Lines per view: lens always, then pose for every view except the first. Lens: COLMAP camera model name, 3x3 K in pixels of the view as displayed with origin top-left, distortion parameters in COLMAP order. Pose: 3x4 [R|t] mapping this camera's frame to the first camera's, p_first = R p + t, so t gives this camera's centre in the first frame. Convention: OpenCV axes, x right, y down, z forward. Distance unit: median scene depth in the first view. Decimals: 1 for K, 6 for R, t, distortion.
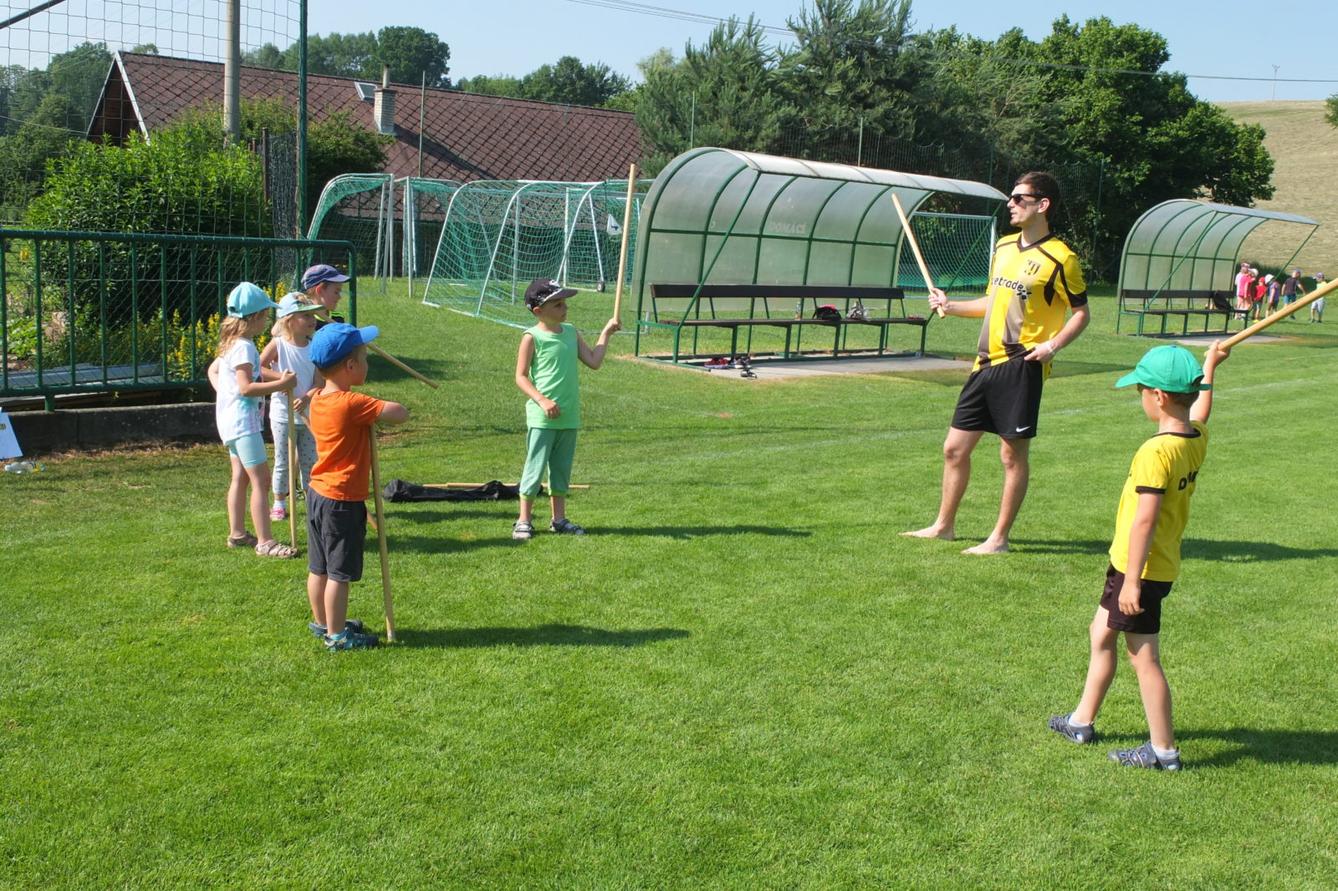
lens RADIAL K [[1439.5, 0, 669.8], [0, 1439.5, 444.6], [0, 0, 1]] dist [-0.021944, 0.000000]
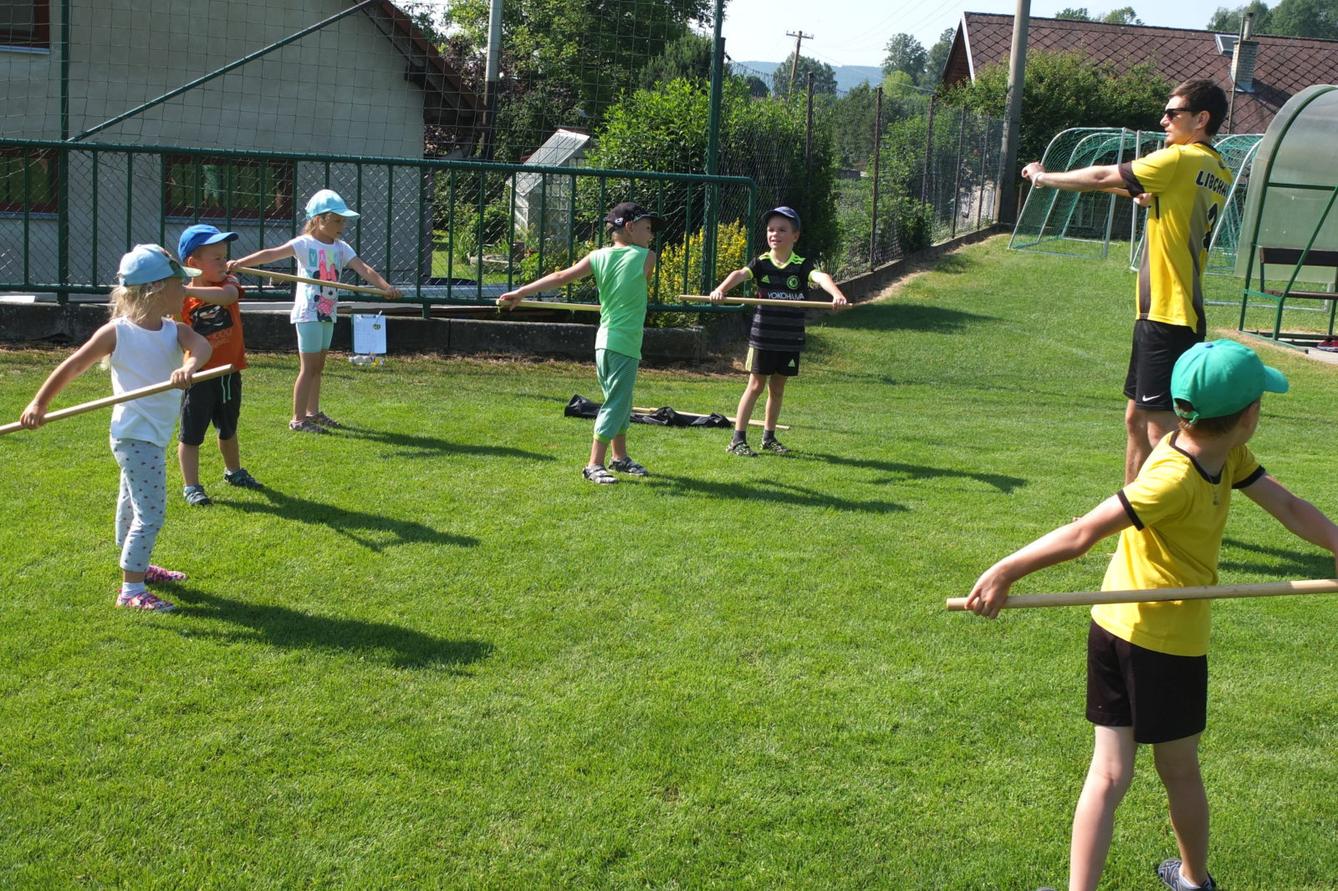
lens RADIAL K [[1521.8, 0, 668.2], [0, 1521.8, 445.7], [0, 0, 1]] dist [-0.036413, 0.000000]
pose [[0.809149, 0.109779, -0.577257, 0.216809], [-0.103471, 0.993662, 0.043932, 0.002284], [0.578421, 0.024182, 0.815380, 0.062782]]
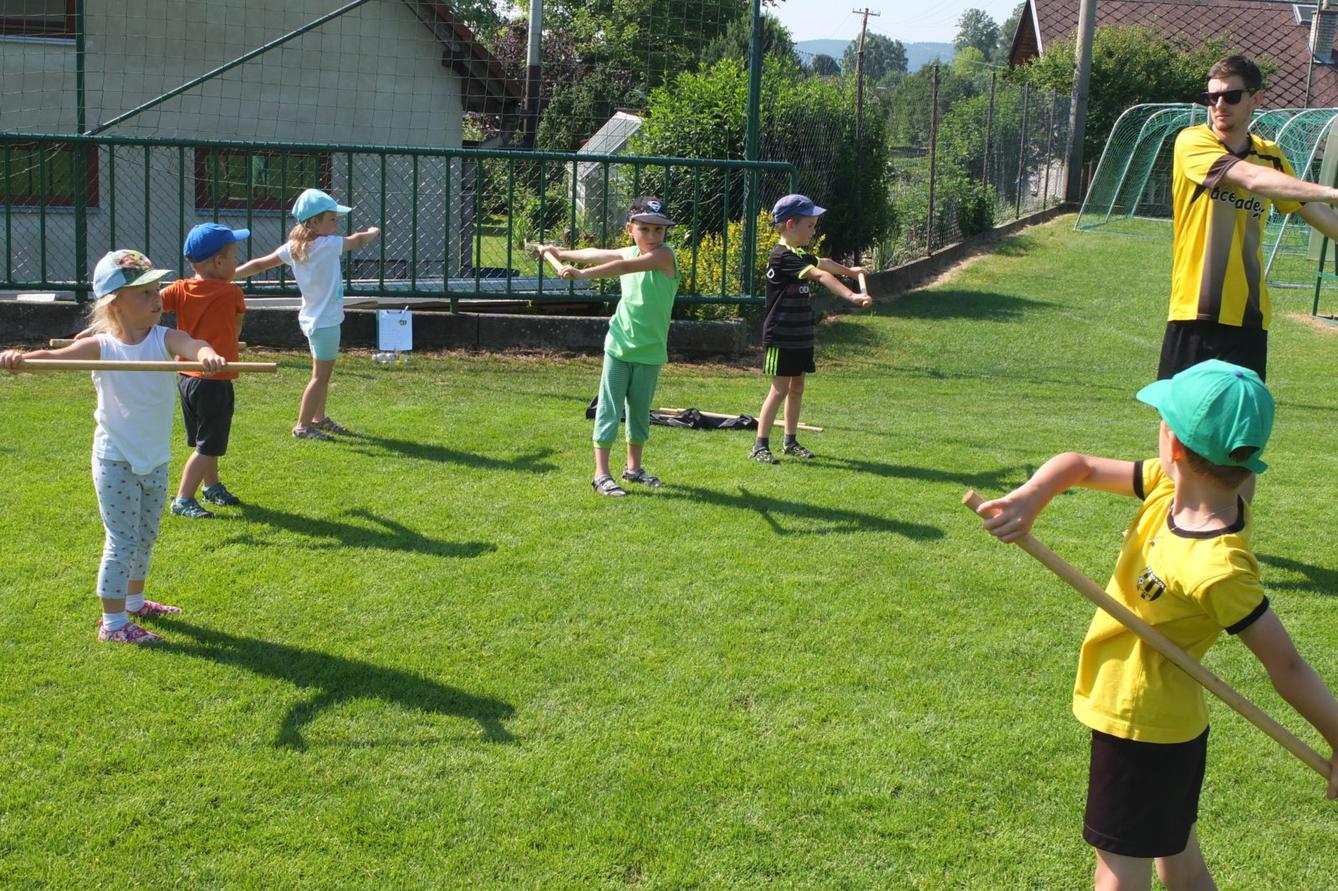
lens RADIAL K [[1521.8, 0, 669.7], [0, 1521.8, 444.3], [0, 0, 1]] dist [-0.036413, 0.000000]
pose [[0.782305, 0.112976, -0.612564, 0.213019], [-0.096503, 0.993523, 0.059993, -0.004538], [0.615374, 0.012181, 0.788141, 0.089728]]
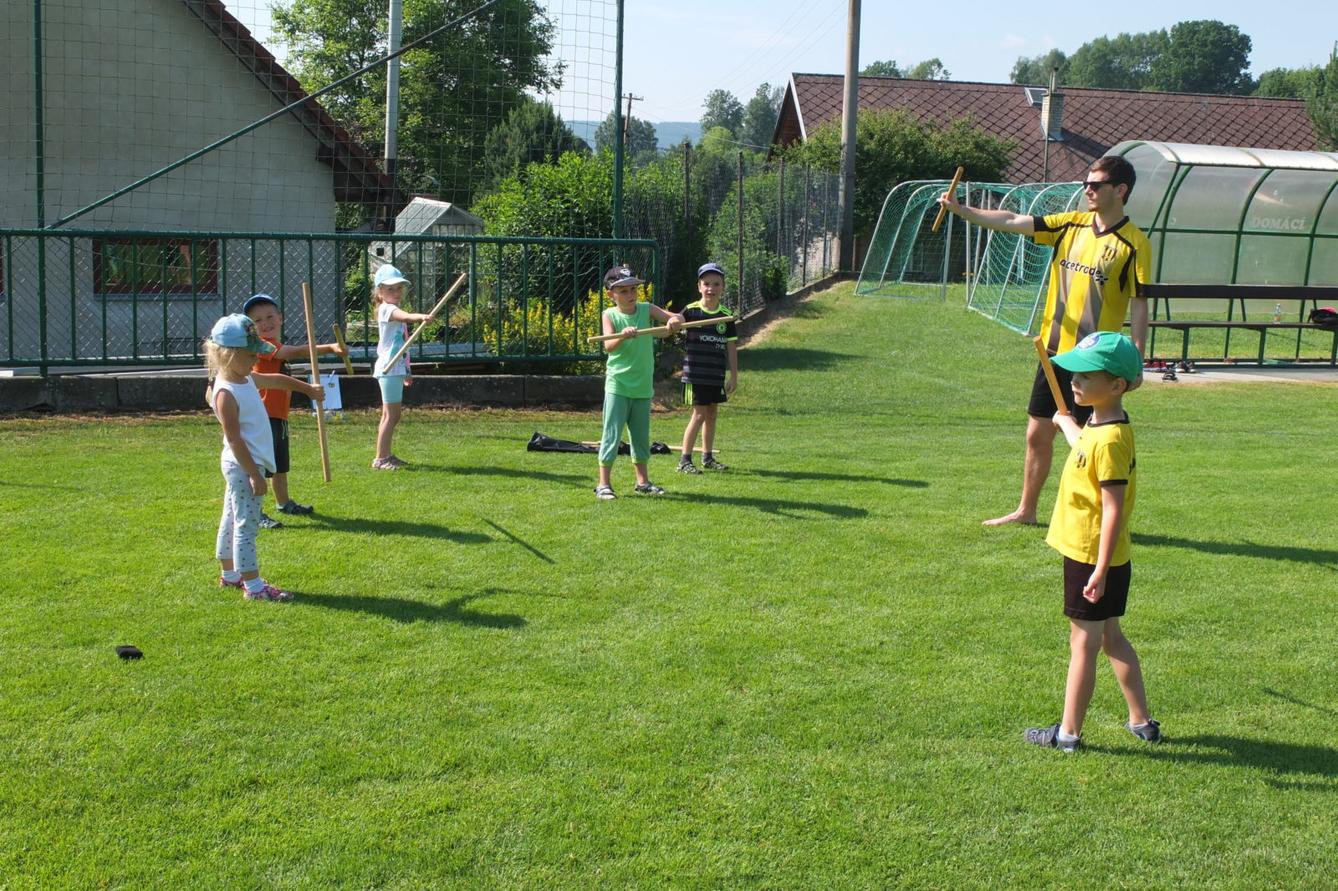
lens RADIAL K [[1521.8, 0, 670.6], [0, 1521.8, 444.6], [0, 0, 1]] dist [-0.036413, 0.000000]
pose [[0.870670, 0.045889, -0.489722, 0.229886], [-0.053942, 0.998541, -0.002335, 0.013405], [0.488900, 0.028449, 0.871876, -0.023142]]
